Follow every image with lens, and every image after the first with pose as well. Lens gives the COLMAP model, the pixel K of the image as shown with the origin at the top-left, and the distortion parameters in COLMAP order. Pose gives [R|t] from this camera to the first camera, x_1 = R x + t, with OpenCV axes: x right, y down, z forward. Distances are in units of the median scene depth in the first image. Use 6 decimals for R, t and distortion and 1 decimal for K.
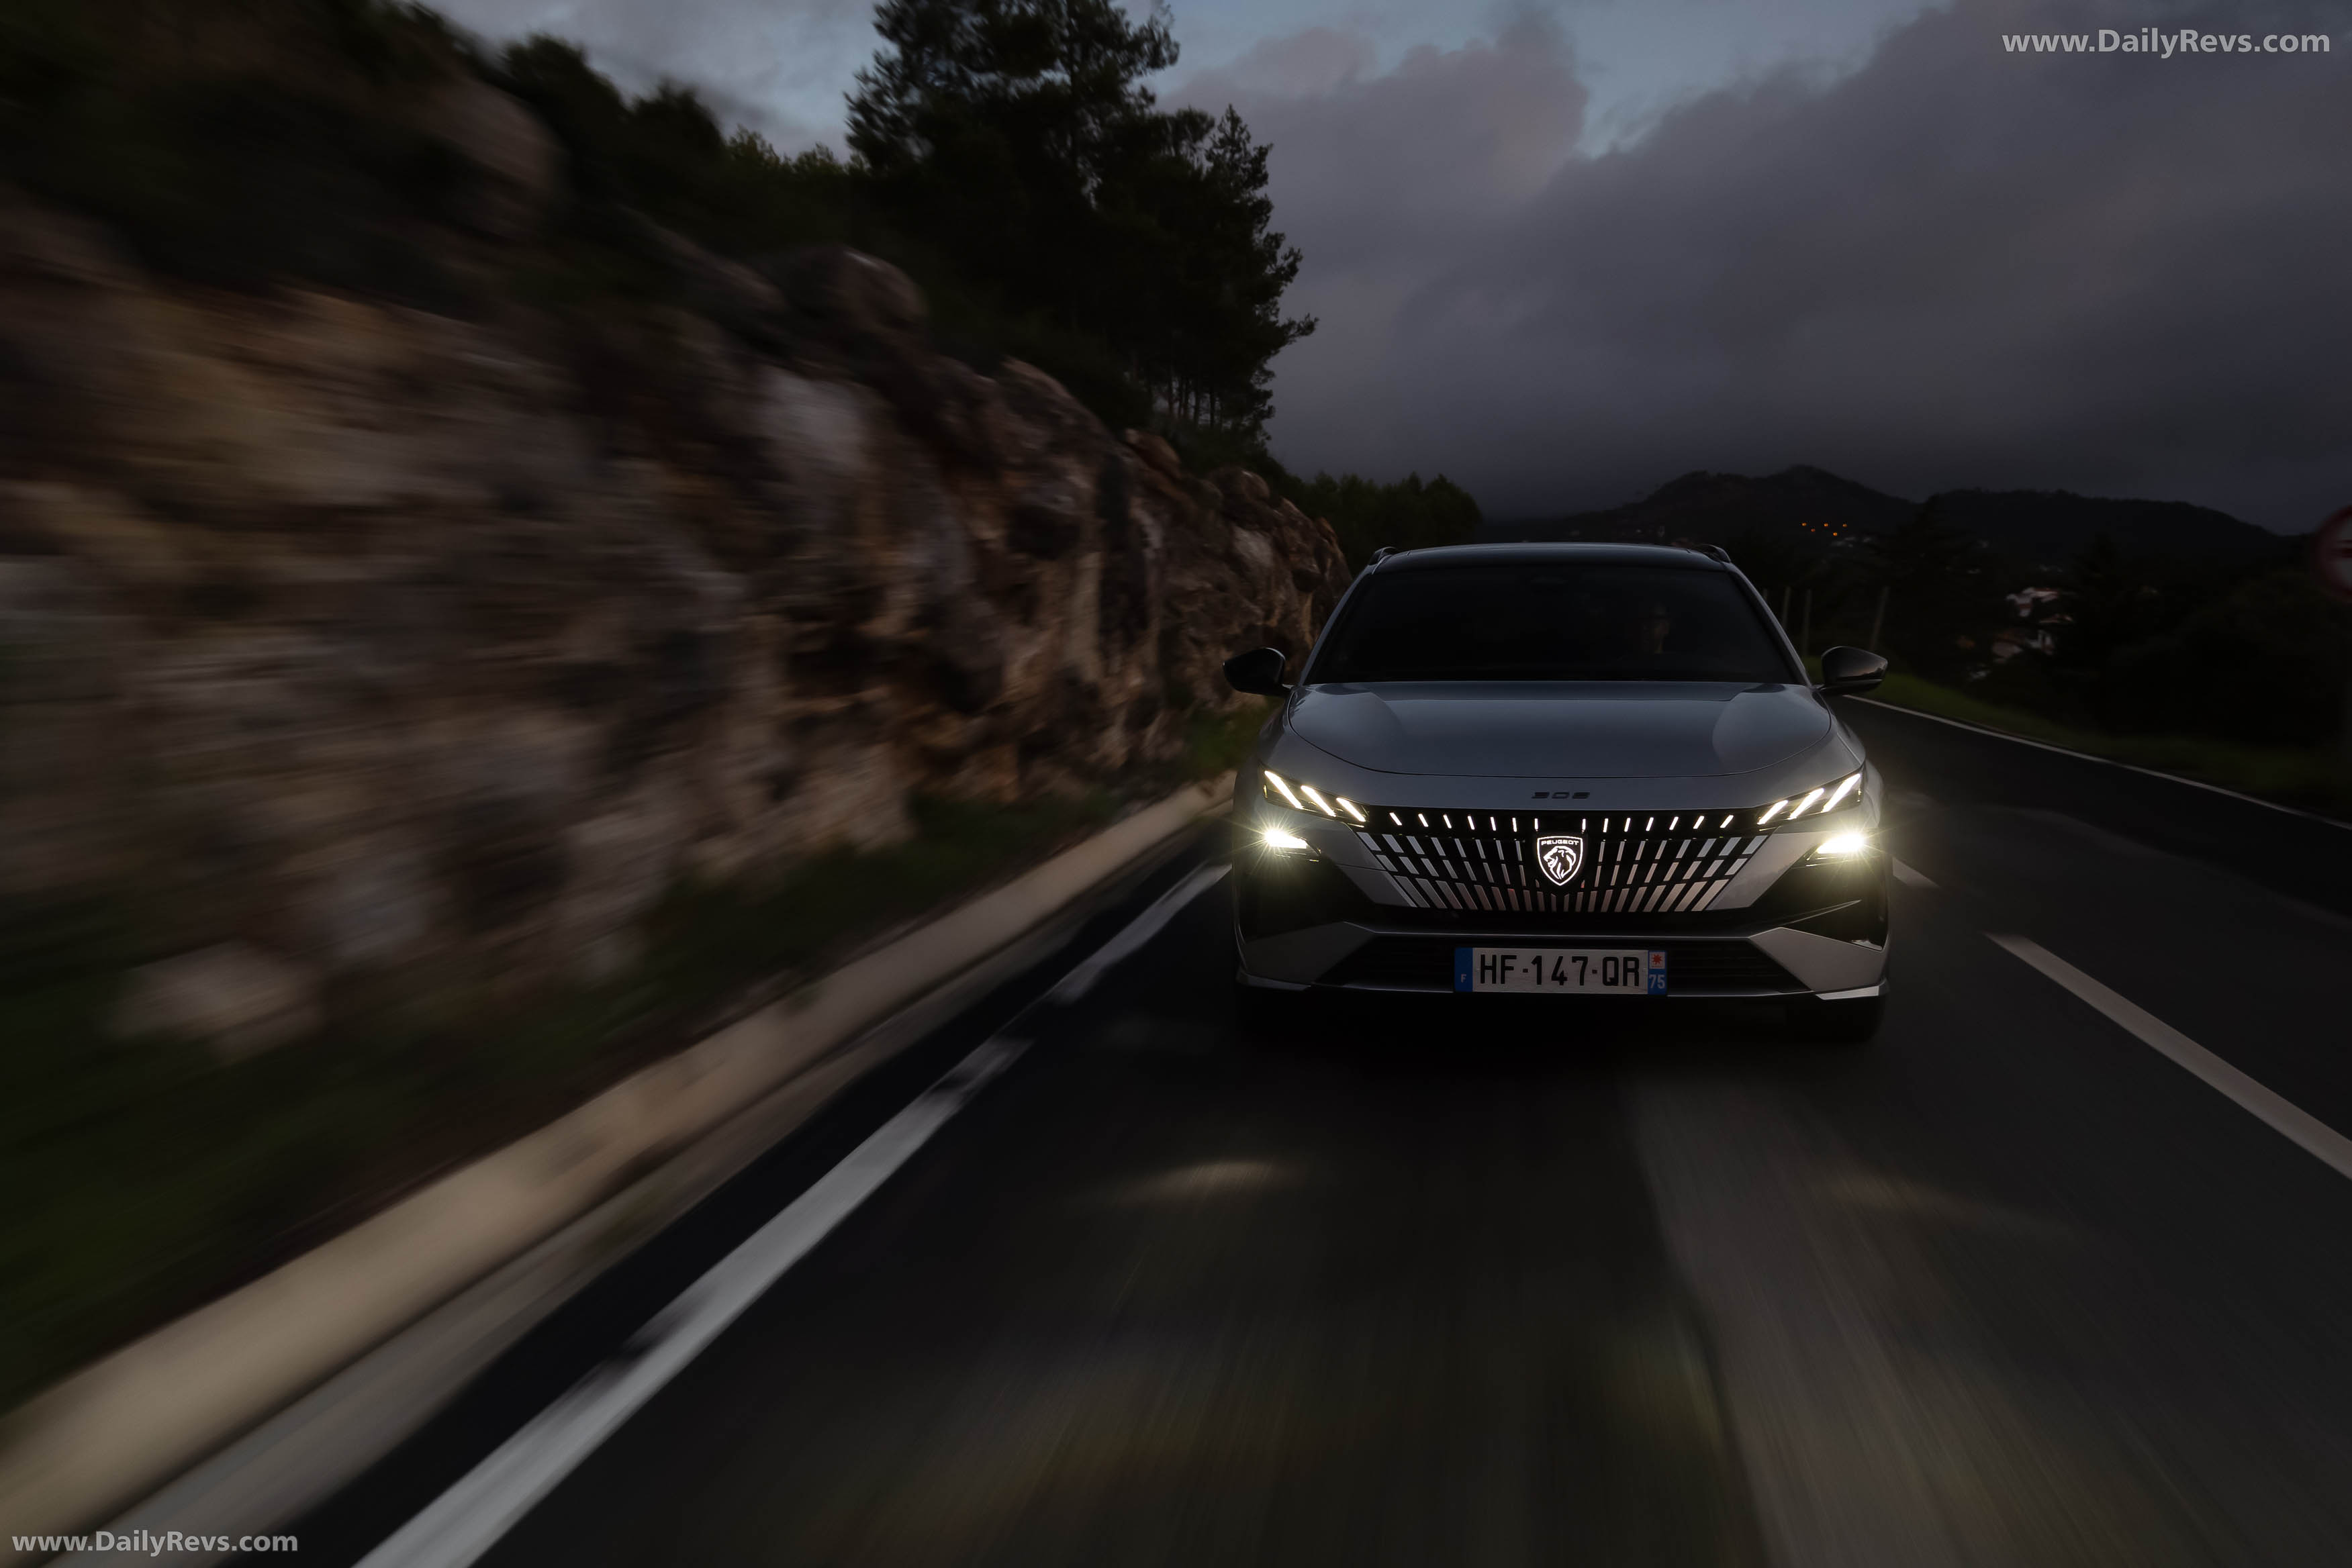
lens RADIAL K [[2345.3, 0, 1164.8], [0, 2345.3, 801.4], [0, 0, 1]] dist [-0.011673, 0.000000]
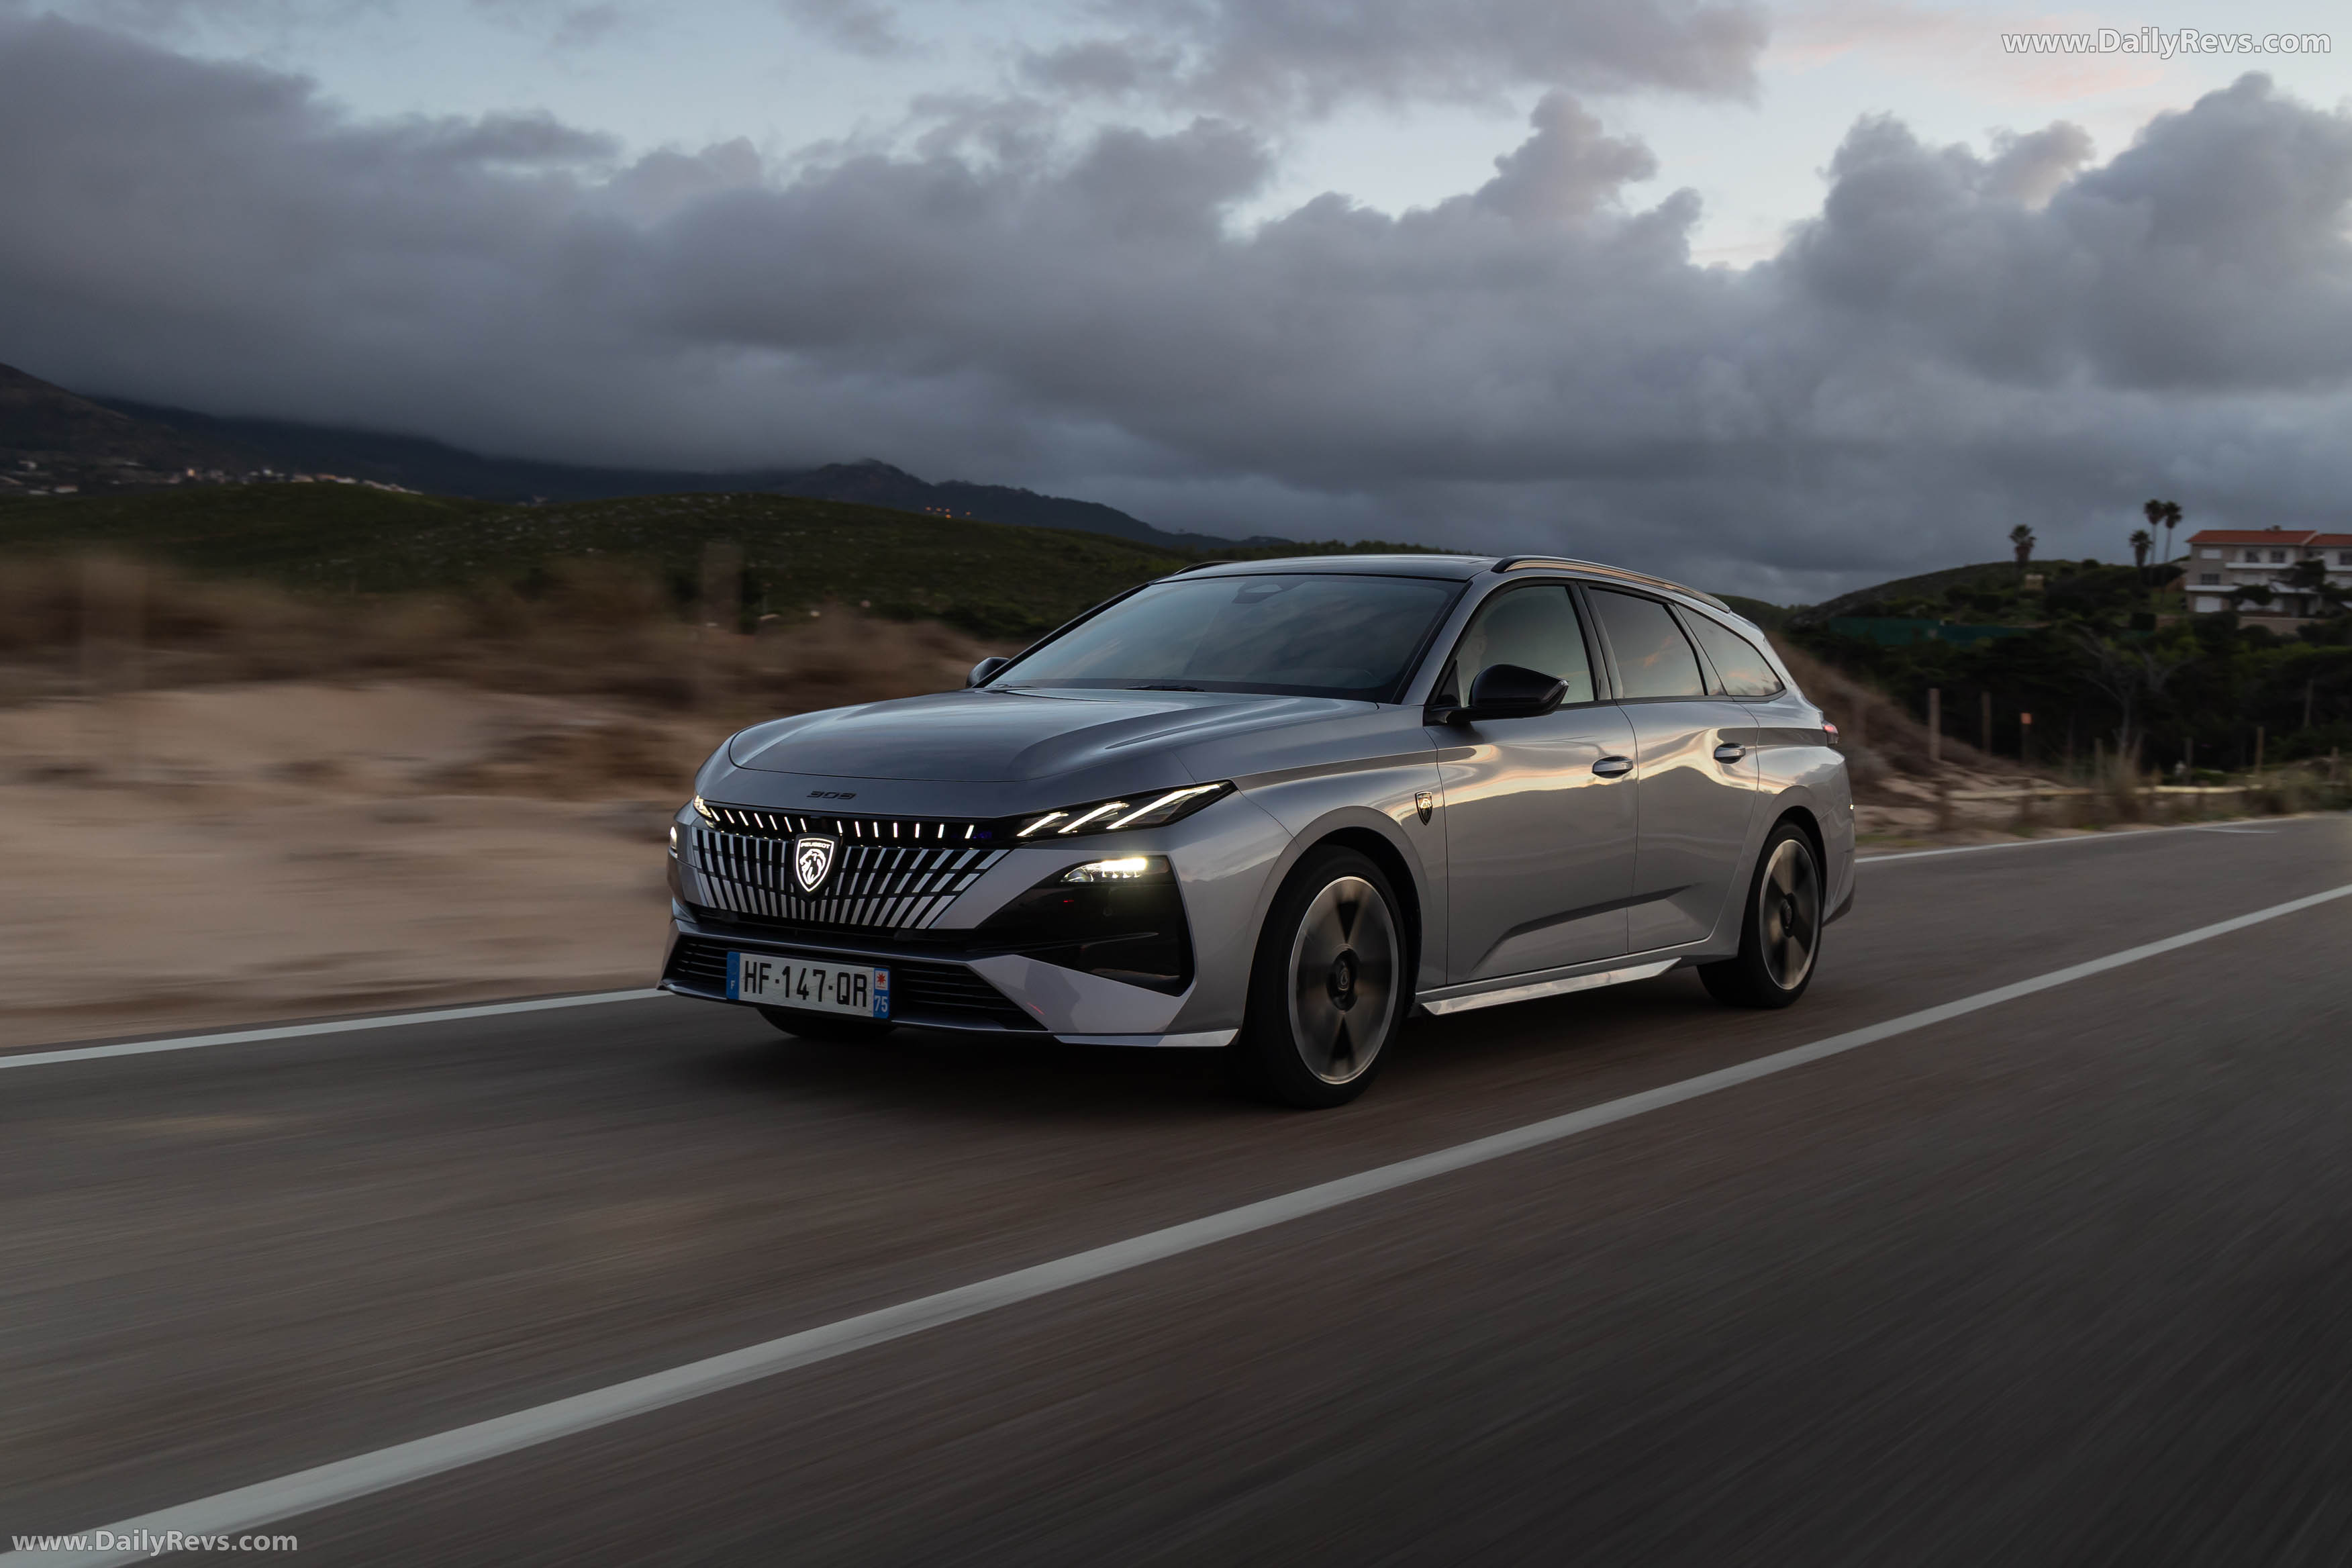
lens RADIAL K [[2345.6, 0, 1174.0], [0, 2345.6, 798.7], [0, 0, 1]] dist [-0.011673, 0.000000]
pose [[0.888771, 0.043048, -0.456326, 0.715838], [-0.058381, 0.998103, -0.019549, 0.009094], [0.454619, 0.044015, 0.889598, 0.243352]]
